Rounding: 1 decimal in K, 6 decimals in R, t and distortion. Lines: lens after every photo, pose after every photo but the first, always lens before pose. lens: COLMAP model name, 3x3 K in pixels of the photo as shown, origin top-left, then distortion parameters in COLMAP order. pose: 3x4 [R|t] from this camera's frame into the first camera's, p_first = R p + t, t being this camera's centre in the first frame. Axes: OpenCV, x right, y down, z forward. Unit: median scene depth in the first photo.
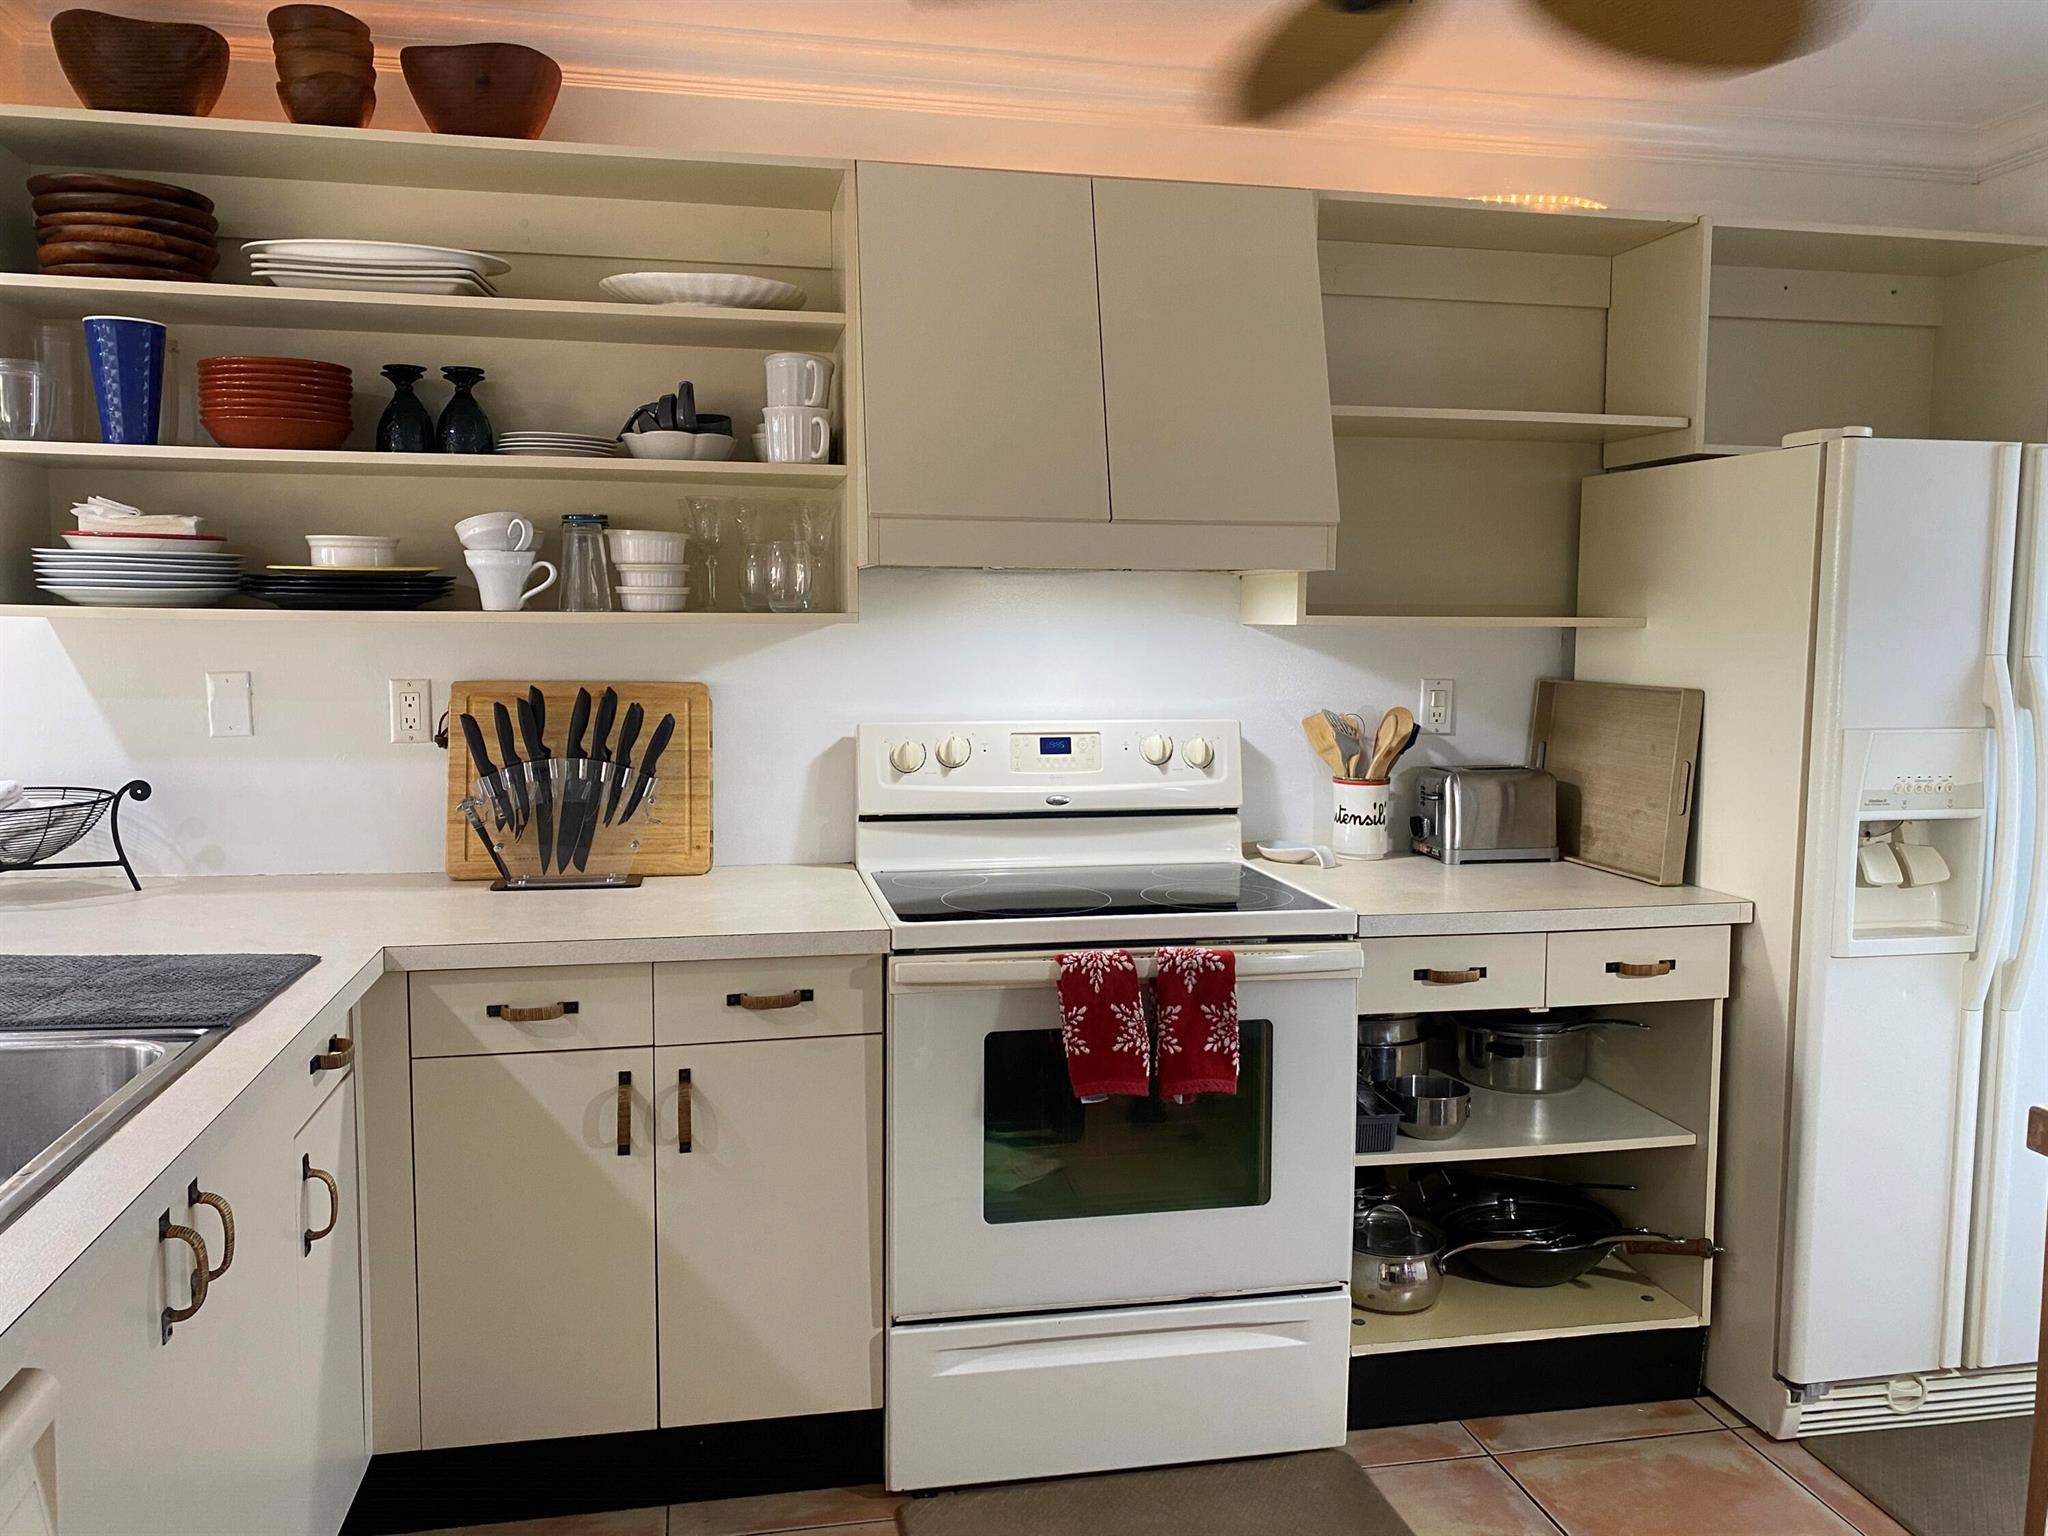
lens RADIAL K [[1561.7, 0, 1009.8], [0, 1561.7, 768.4], [0, 0, 1]] dist [0.033535, -0.050723]
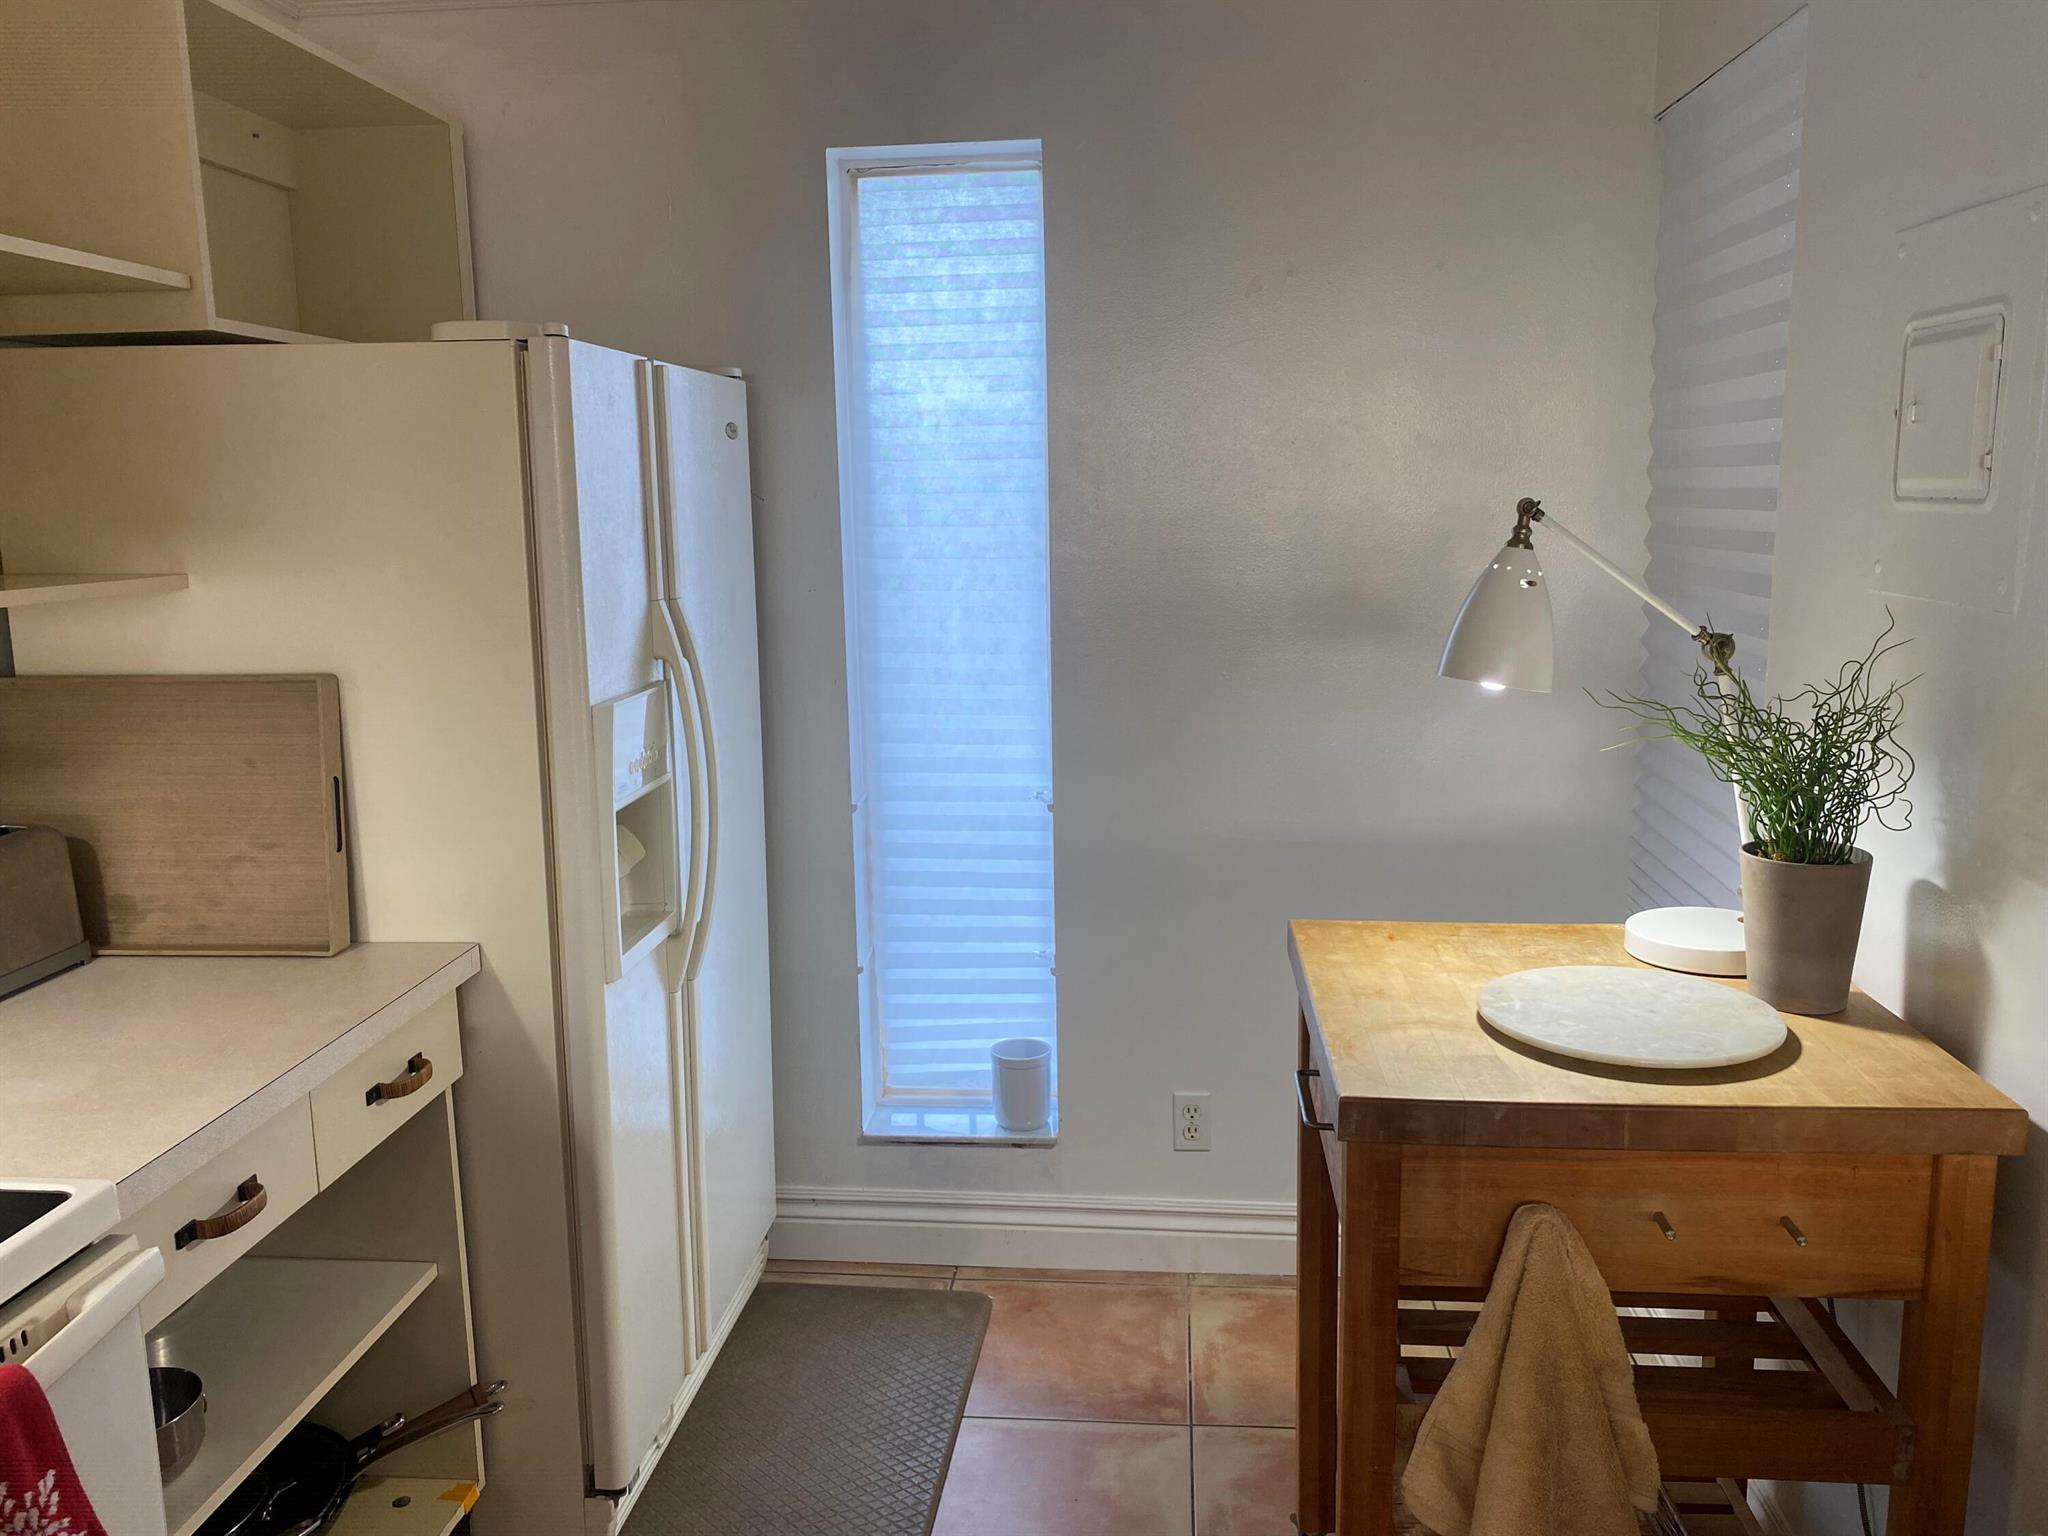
lens RADIAL K [[1561.7, 0, 1022.1], [0, 1561.7, 763.4], [0, 0, 1]] dist [0.033535, -0.050723]
pose [[0.278738, -0.174162, 0.944443, -0.140815], [0.108922, 0.982806, 0.149089, -0.076912], [-0.954170, 0.061314, 0.292916, 0.464347]]
